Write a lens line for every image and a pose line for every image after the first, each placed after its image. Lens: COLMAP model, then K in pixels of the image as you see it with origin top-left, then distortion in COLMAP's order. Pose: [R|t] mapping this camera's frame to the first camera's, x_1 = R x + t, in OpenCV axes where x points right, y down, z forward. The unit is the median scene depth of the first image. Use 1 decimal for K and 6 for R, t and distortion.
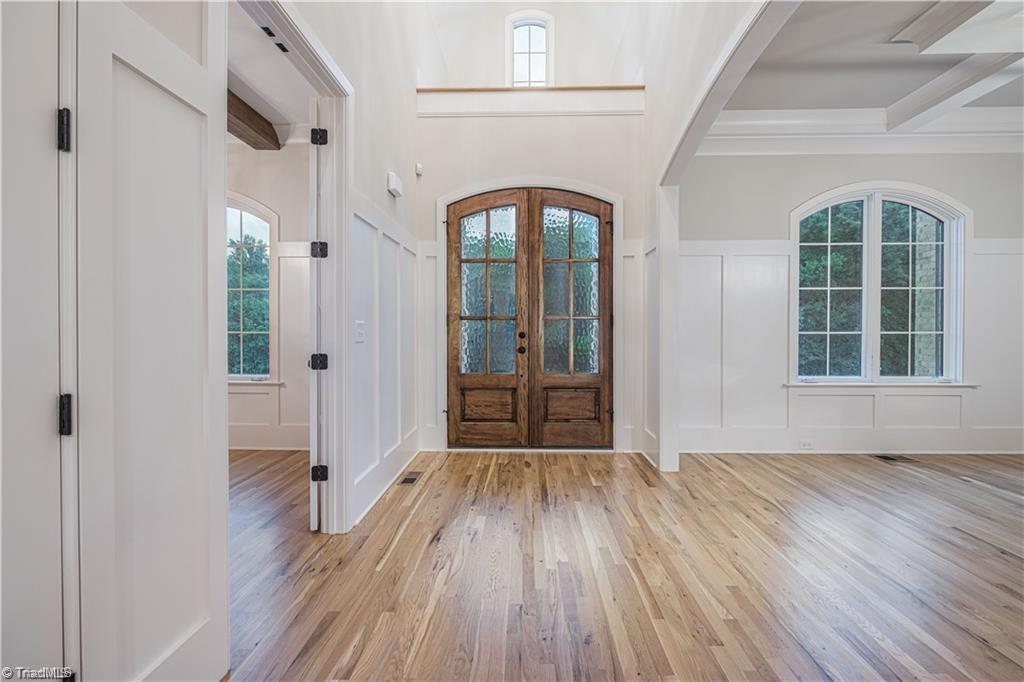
lens RADIAL K [[424.8, 0, 562.2], [0, 424.8, 334.2], [0, 0, 1]] dist [-0.006991, -0.000359]
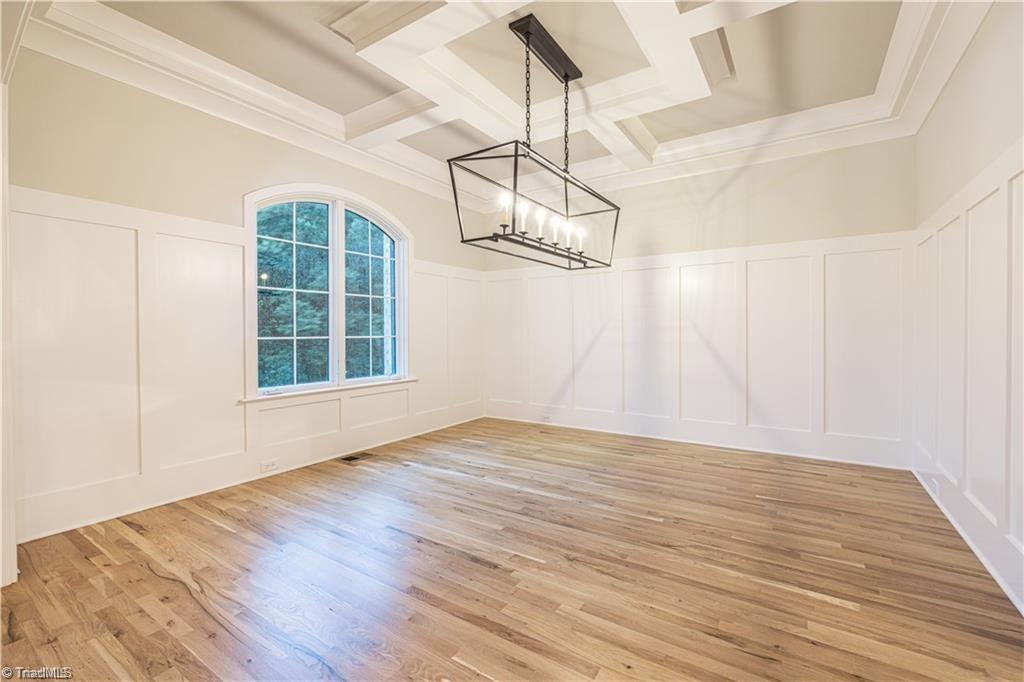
lens RADIAL K [[396.9, 0, 508.4], [0, 396.9, 336.2], [0, 0, 1]] dist [-0.003509, -0.000129]
pose [[0.574280, -0.008868, 0.818611, 0.193324], [0.012988, 0.999914, 0.001721, -0.002620], [-0.818556, 0.009644, 0.574346, 0.122409]]
